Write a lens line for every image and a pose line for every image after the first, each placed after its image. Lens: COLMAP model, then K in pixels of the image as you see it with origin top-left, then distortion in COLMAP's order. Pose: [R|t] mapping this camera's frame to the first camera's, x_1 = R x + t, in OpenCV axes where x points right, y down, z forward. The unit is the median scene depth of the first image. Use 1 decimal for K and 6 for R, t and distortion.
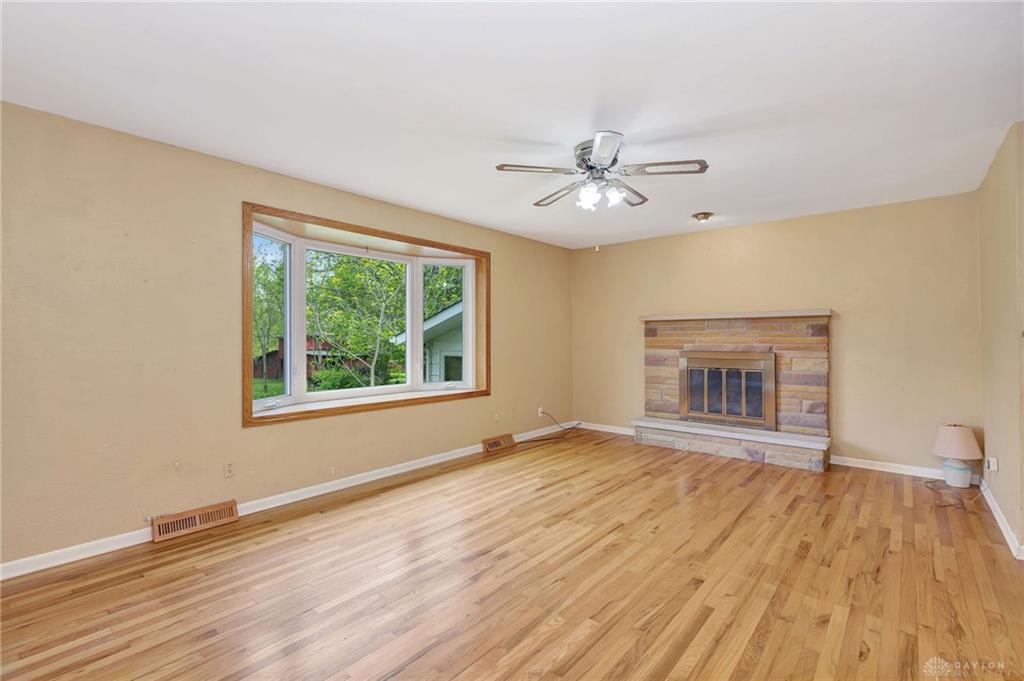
lens RADIAL K [[469.4, 0, 509.5], [0, 469.4, 339.7], [0, 0, 1]] dist [0.004925, -0.001374]
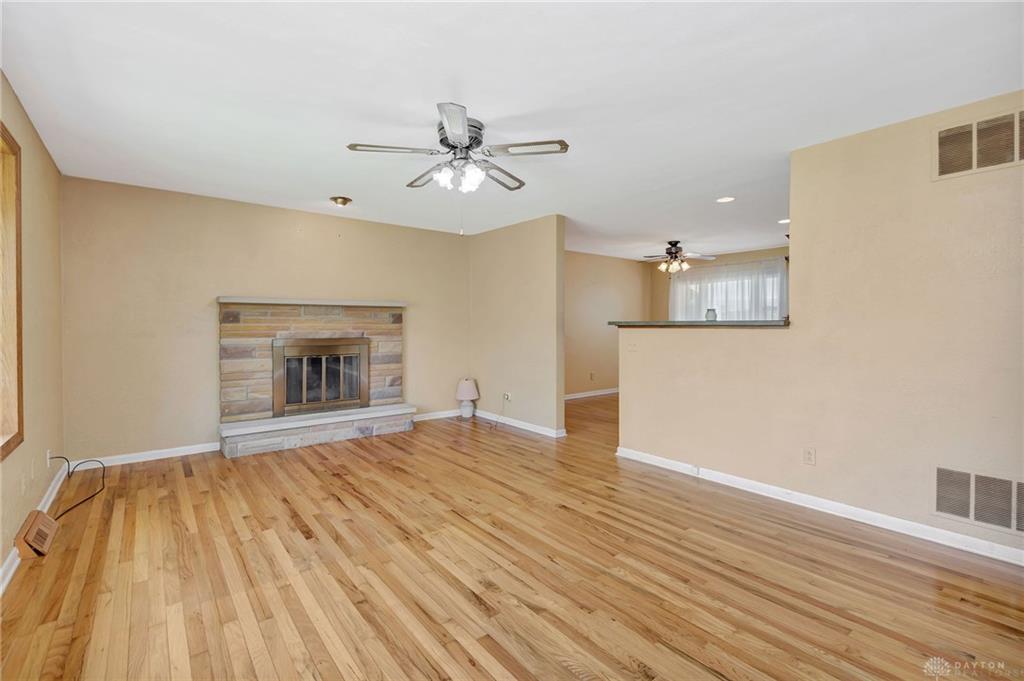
lens RADIAL K [[469.4, 0, 494.4], [0, 469.4, 329.1], [0, 0, 1]] dist [0.004925, -0.001374]
pose [[0.178116, -0.007166, 0.983983, -0.522604], [-0.000384, 0.999973, 0.007352, -0.001938], [-0.984009, -0.001687, 0.178109, 0.527444]]
